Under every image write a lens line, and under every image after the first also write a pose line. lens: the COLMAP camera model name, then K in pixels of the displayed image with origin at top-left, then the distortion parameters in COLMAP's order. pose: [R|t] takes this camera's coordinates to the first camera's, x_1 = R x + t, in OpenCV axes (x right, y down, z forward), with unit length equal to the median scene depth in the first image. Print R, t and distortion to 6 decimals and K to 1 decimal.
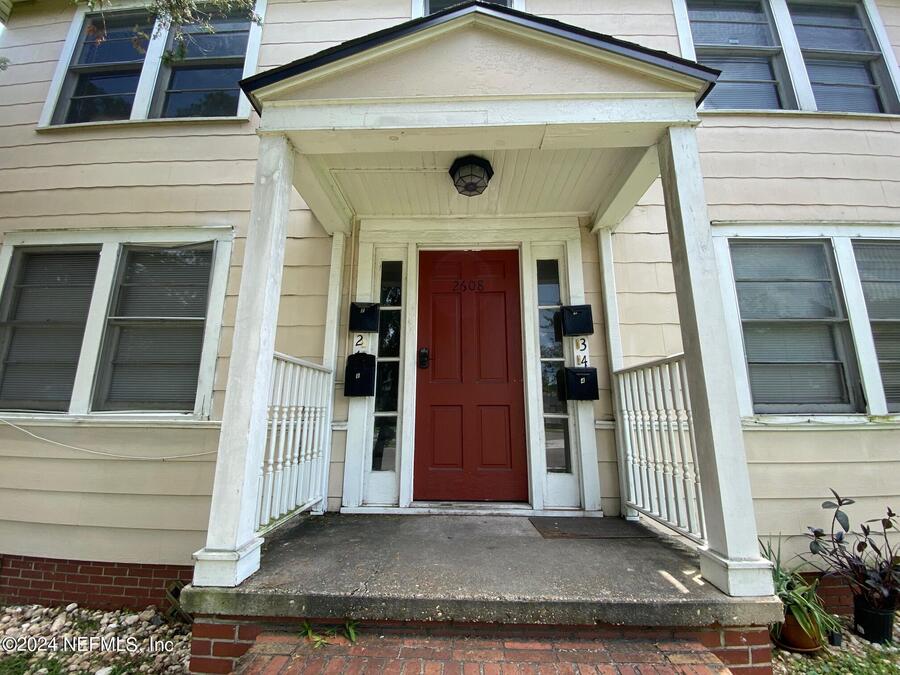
lens RADIAL K [[365.2, 0, 448.4], [0, 365.2, 340.2], [0, 0, 1]] dist [0.001279, -0.000225]
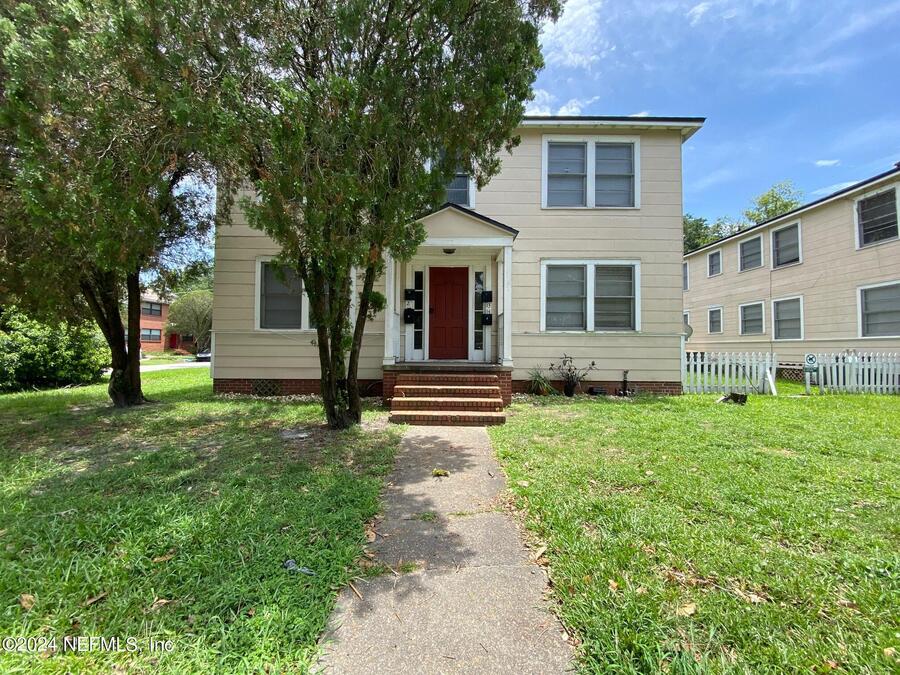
lens RADIAL K [[365.2, 0, 448.4], [0, 365.2, 340.2], [0, 0, 1]] dist [0.001279, -0.000225]
pose [[0.999796, 0.002361, 0.020081, 0.003030], [-0.006049, 0.982598, 0.185649, -0.241114], [-0.019293, -0.185732, 0.982411, -1.758785]]
